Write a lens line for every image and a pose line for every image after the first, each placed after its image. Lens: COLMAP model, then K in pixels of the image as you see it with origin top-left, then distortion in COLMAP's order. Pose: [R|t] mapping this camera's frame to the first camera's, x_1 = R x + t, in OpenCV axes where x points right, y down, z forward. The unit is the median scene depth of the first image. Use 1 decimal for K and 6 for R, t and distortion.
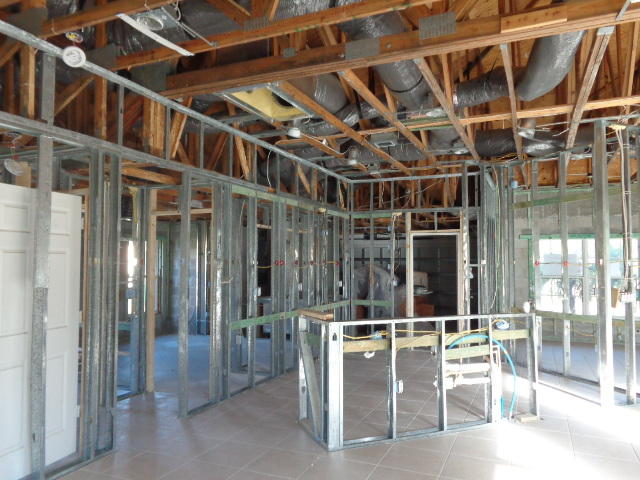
lens RADIAL K [[483.2, 0, 320.0], [0, 483.2, 240.0], [0, 0, 1]] dist [-0.001472, -0.000175]
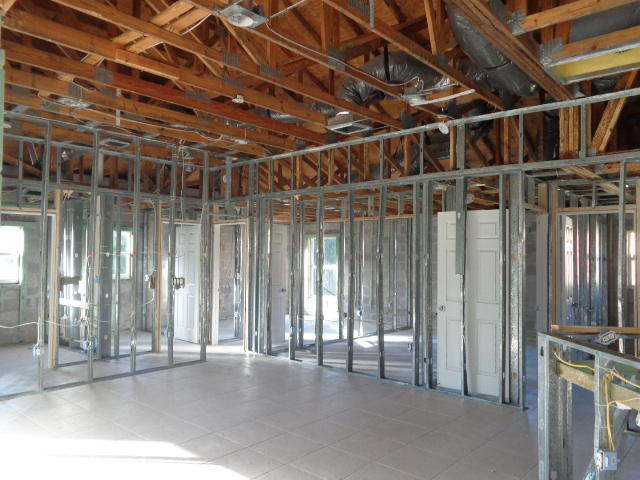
lens RADIAL K [[483.2, 0, 320.0], [0, 483.2, 240.0], [0, 0, 1]] dist [-0.001472, -0.000175]
pose [[-0.299755, -0.034891, -0.953378, 0.973405], [0.031192, 0.998438, -0.046347, 0.042045], [0.953506, -0.043630, -0.298198, 0.937549]]
